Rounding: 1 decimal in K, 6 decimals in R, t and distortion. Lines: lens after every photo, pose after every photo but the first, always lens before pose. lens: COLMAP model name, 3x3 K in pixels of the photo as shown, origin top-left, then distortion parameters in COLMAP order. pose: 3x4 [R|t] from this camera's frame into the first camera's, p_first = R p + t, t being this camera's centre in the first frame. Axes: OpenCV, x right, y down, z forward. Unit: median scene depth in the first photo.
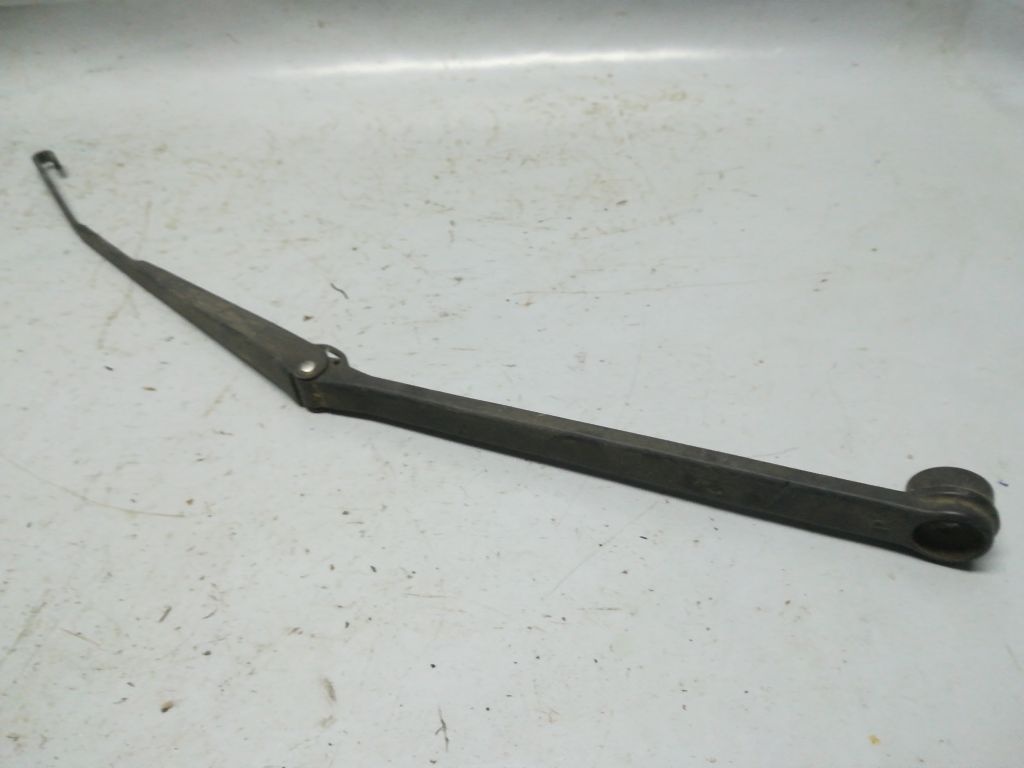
lens RADIAL K [[778.8, 0, 512.1], [0, 778.8, 410.4], [0, 0, 1]] dist [0.062085, -0.100254]
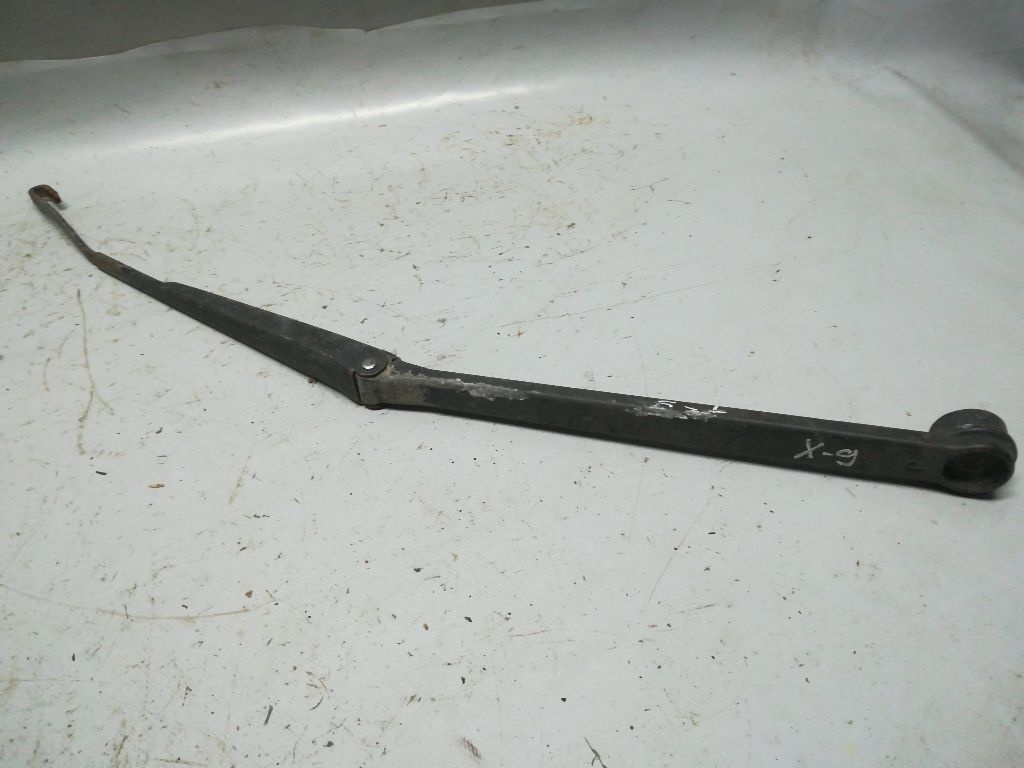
lens RADIAL K [[778.8, 0, 512.1], [0, 778.8, 410.4], [0, 0, 1]] dist [0.062085, -0.100254]
pose [[0.967226, -0.172837, 0.186013, -0.192097], [0.178866, 0.983743, -0.016003, -0.023101], [-0.180223, 0.048750, 0.982417, 0.003930]]
